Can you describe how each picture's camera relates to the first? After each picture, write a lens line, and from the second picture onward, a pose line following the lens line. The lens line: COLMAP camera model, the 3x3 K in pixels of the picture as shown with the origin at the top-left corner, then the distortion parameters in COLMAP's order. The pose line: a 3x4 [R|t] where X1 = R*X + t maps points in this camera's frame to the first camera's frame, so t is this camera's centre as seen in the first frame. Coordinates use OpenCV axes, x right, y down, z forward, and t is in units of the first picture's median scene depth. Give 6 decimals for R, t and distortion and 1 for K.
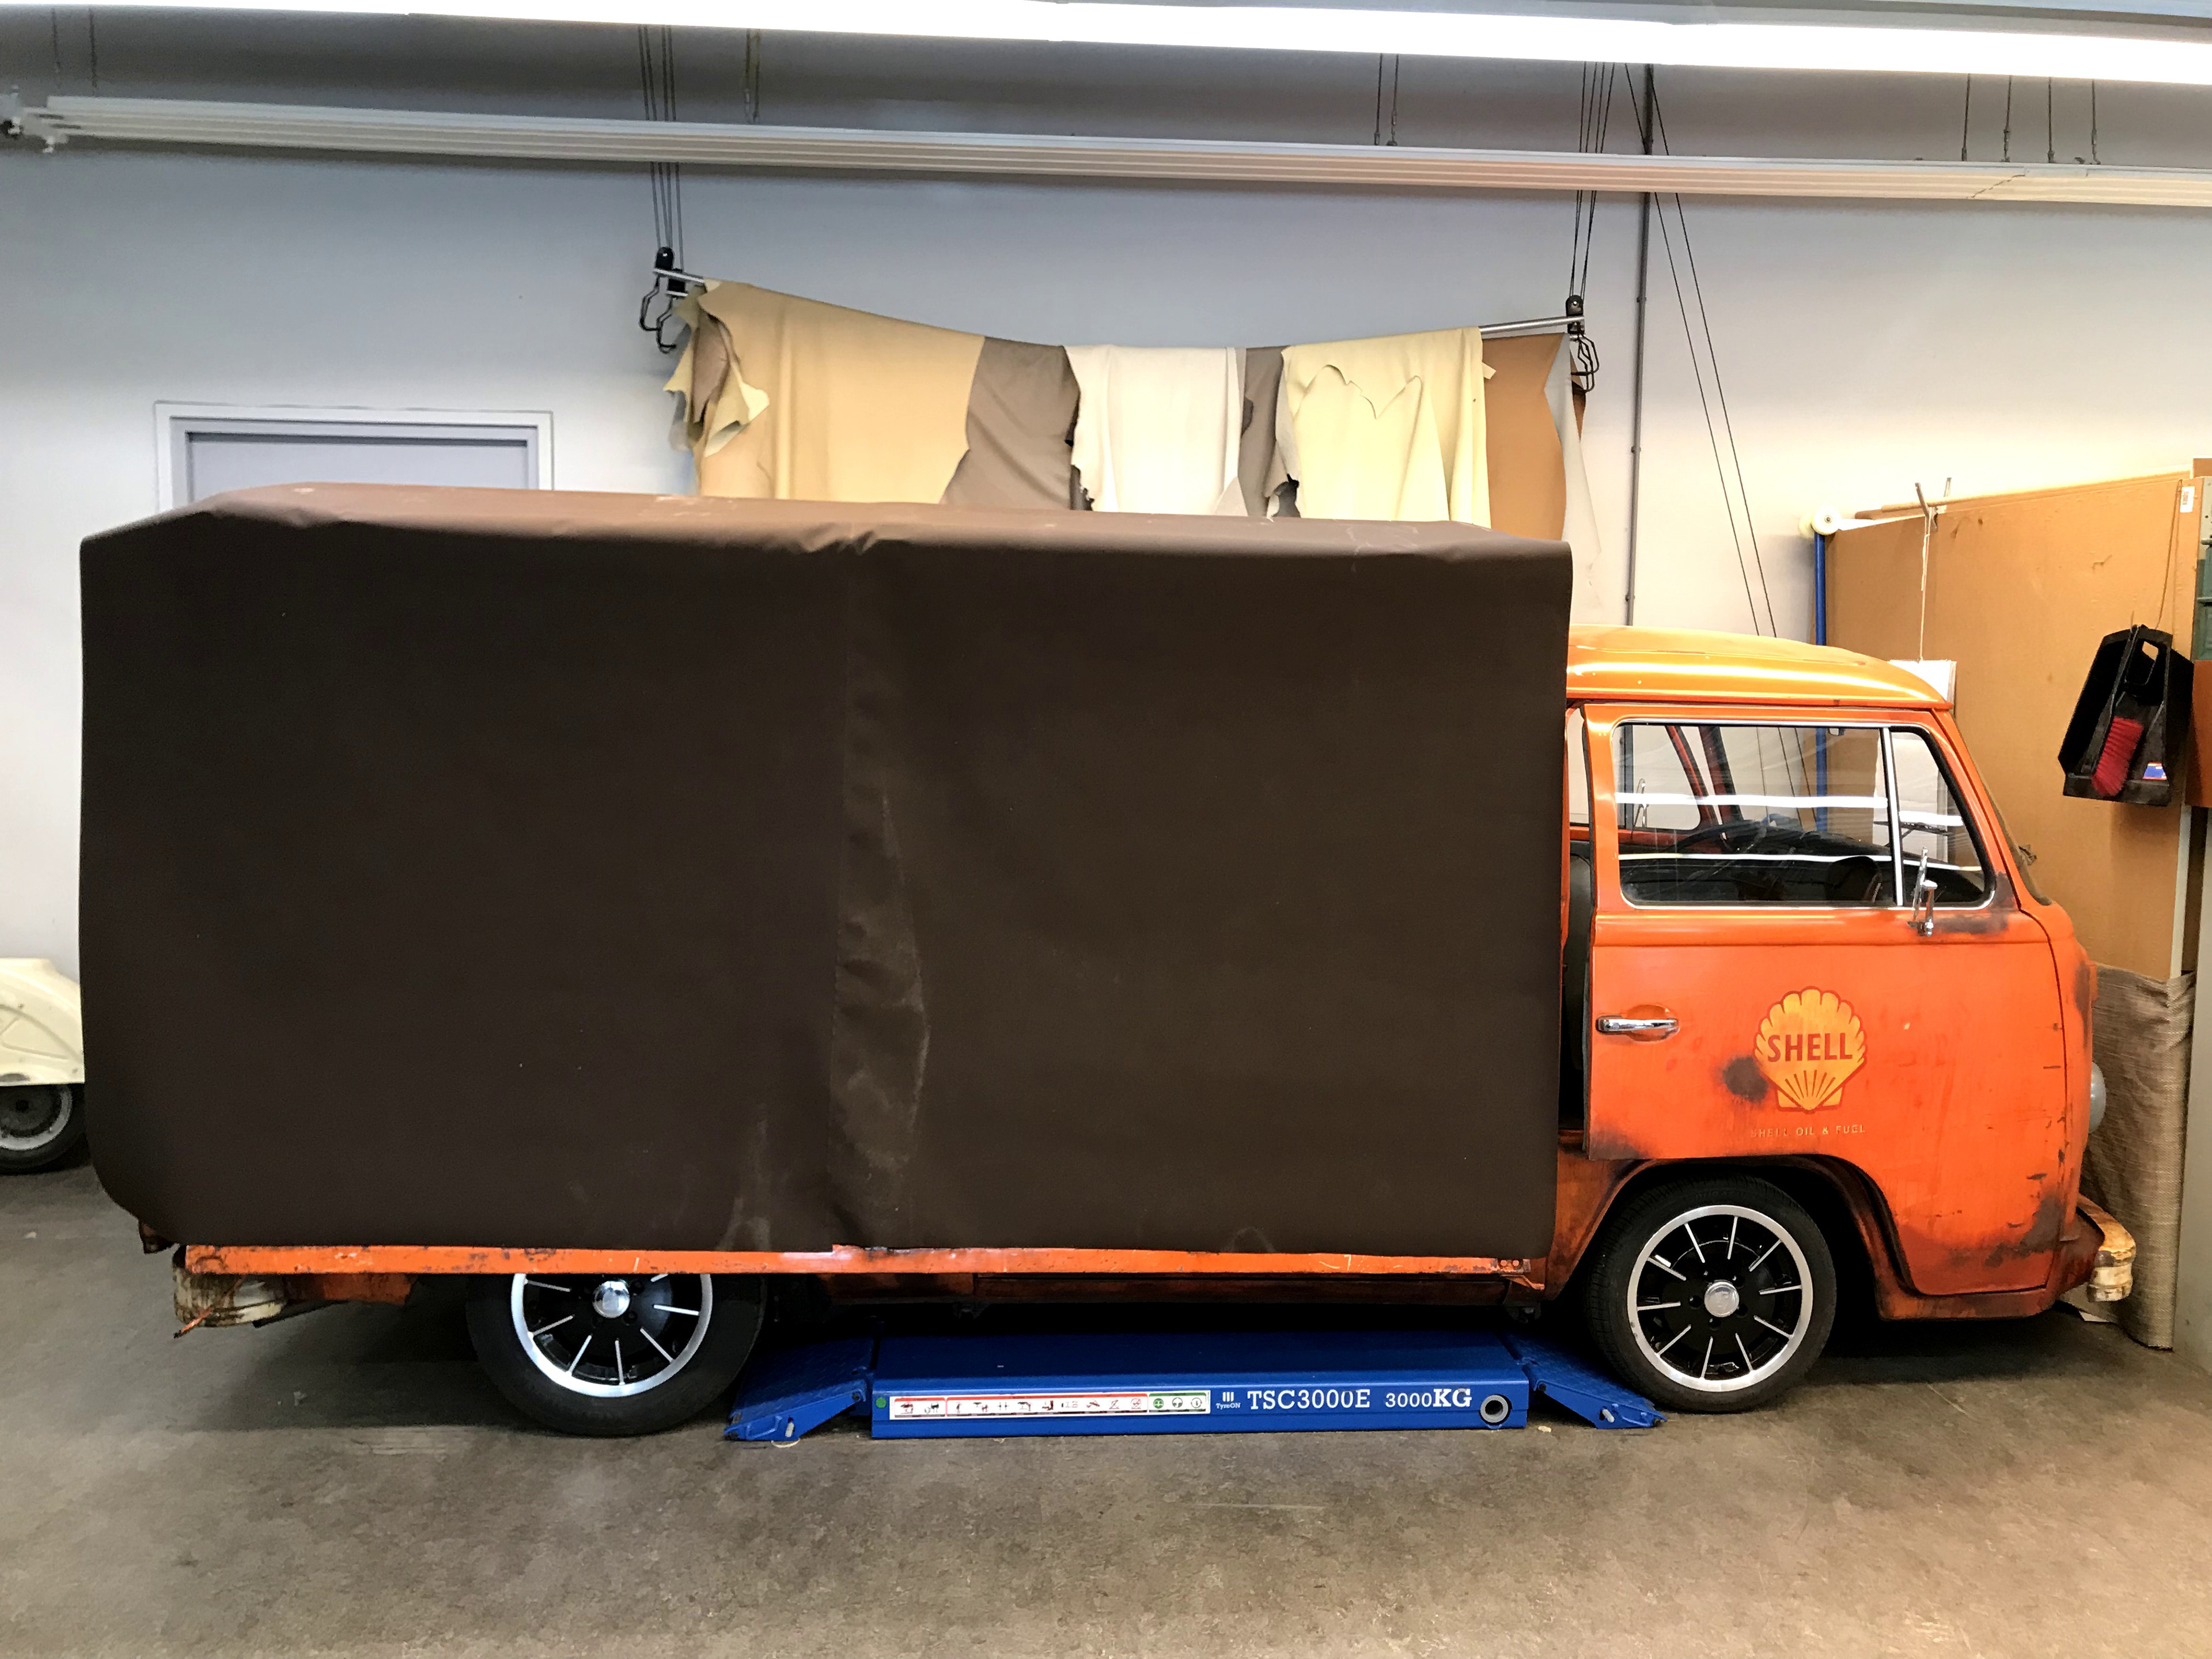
lens RADIAL K [[1801.2, 0, 1106.0], [0, 1801.2, 829.5], [0, 0, 1]] dist [0.001831, 0.006806]
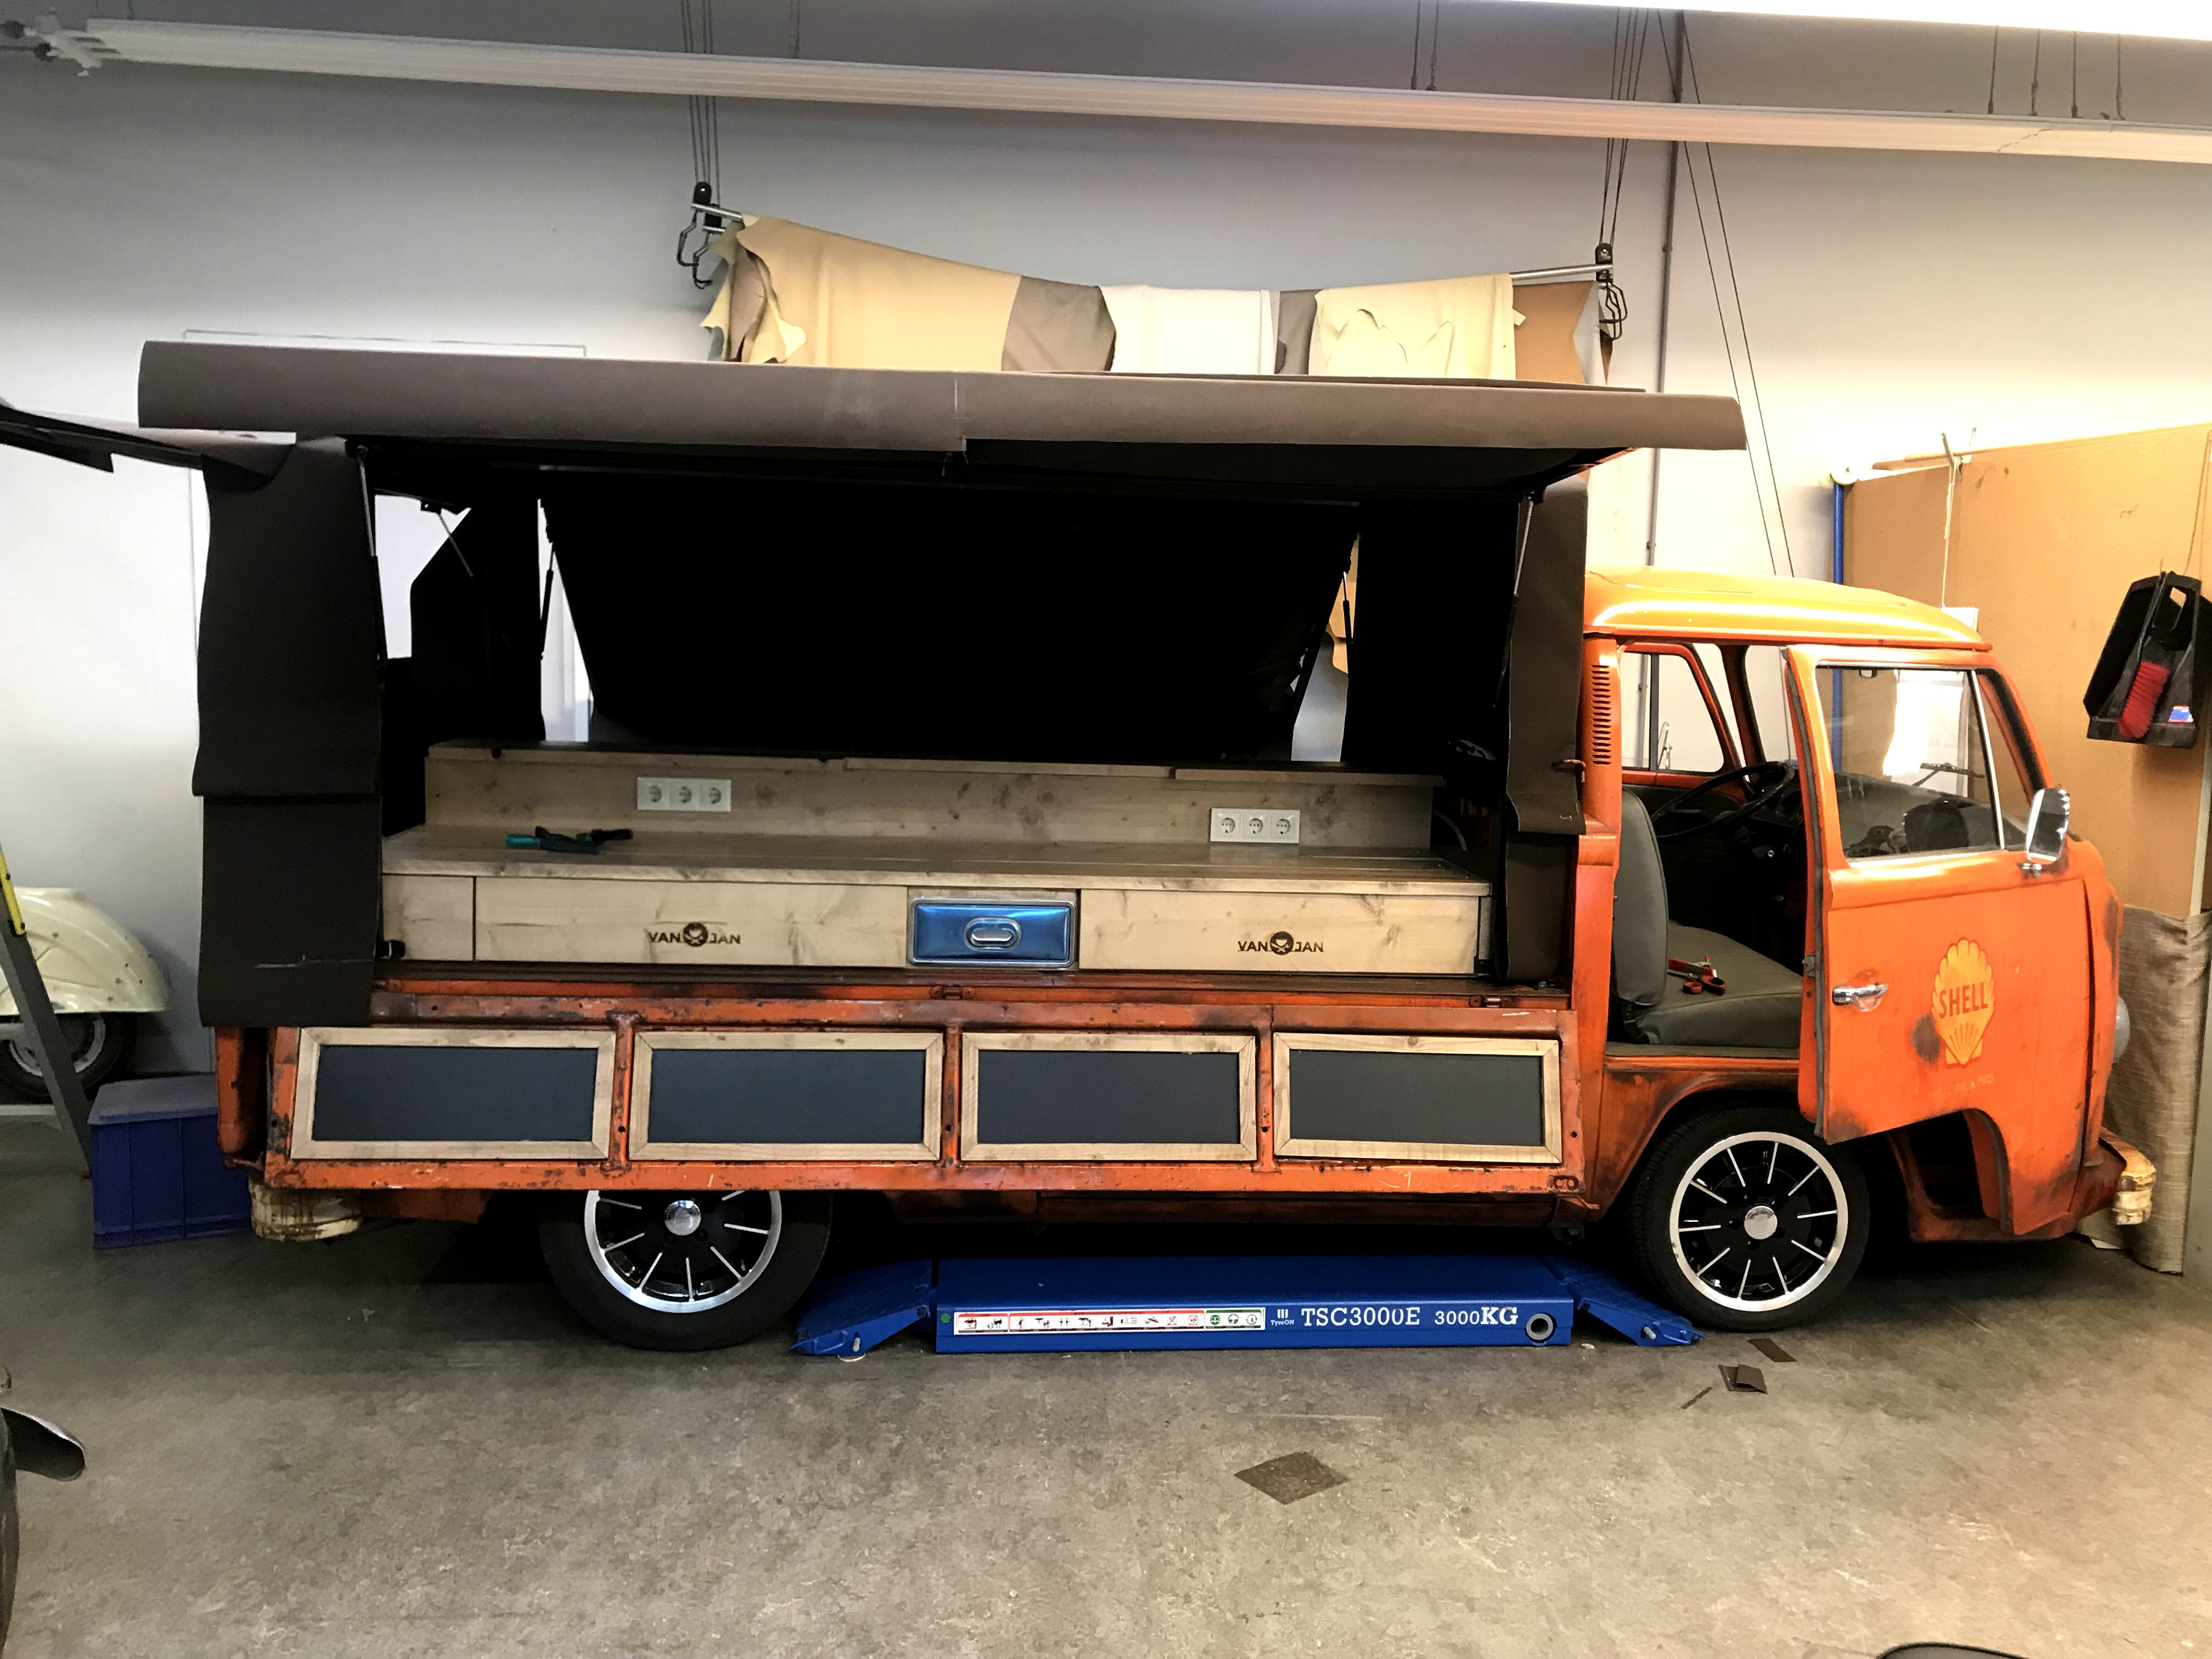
lens RADIAL K [[1804.2, 0, 1106.0], [0, 1804.2, 829.5], [0, 0, 1]] dist [-0.004379, 0.013797]
pose [[0.999782, 0.007313, 0.019540, -0.054710], [-0.007790, 0.999671, 0.024418, 0.014180], [-0.019355, -0.024565, 0.999511, -0.019085]]
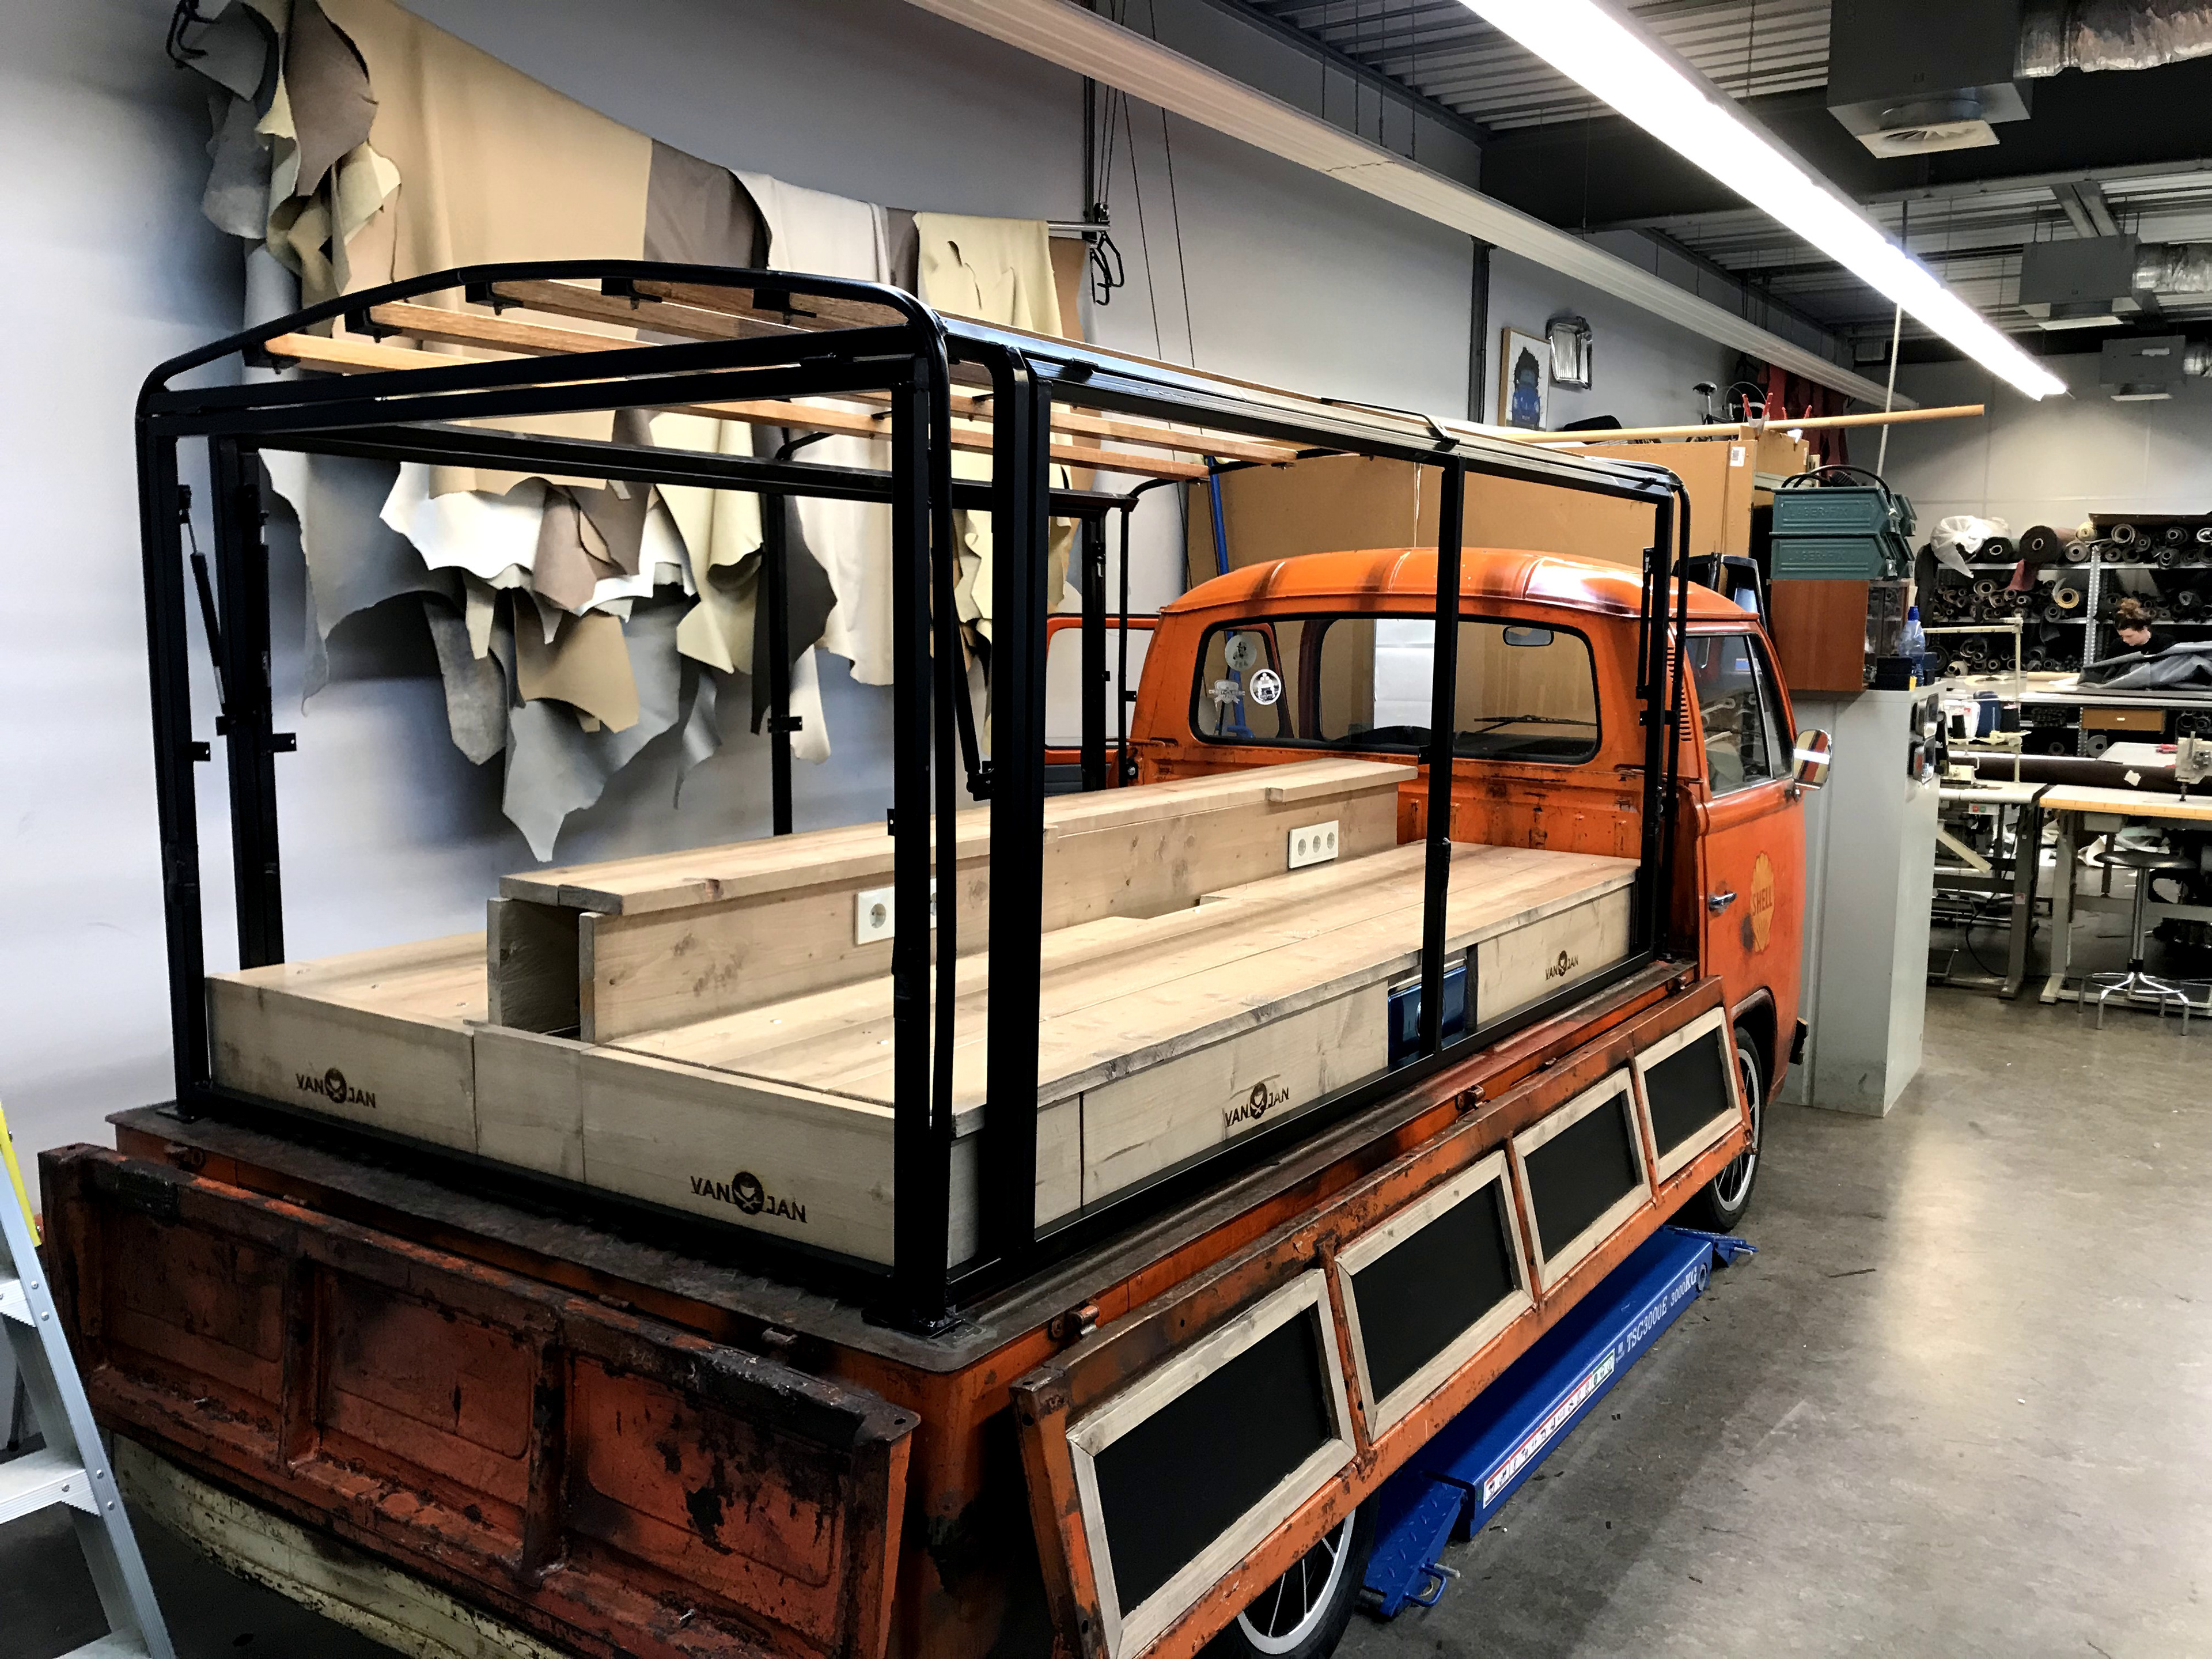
lens RADIAL K [[1804.2, 0, 1106.0], [0, 1804.2, 829.5], [0, 0, 1]] dist [-0.004379, 0.013797]
pose [[0.614451, -0.114586, 0.780589, -0.807428], [0.077591, 0.993377, 0.084745, -0.064306], [-0.785130, 0.008495, 0.619272, 0.597078]]
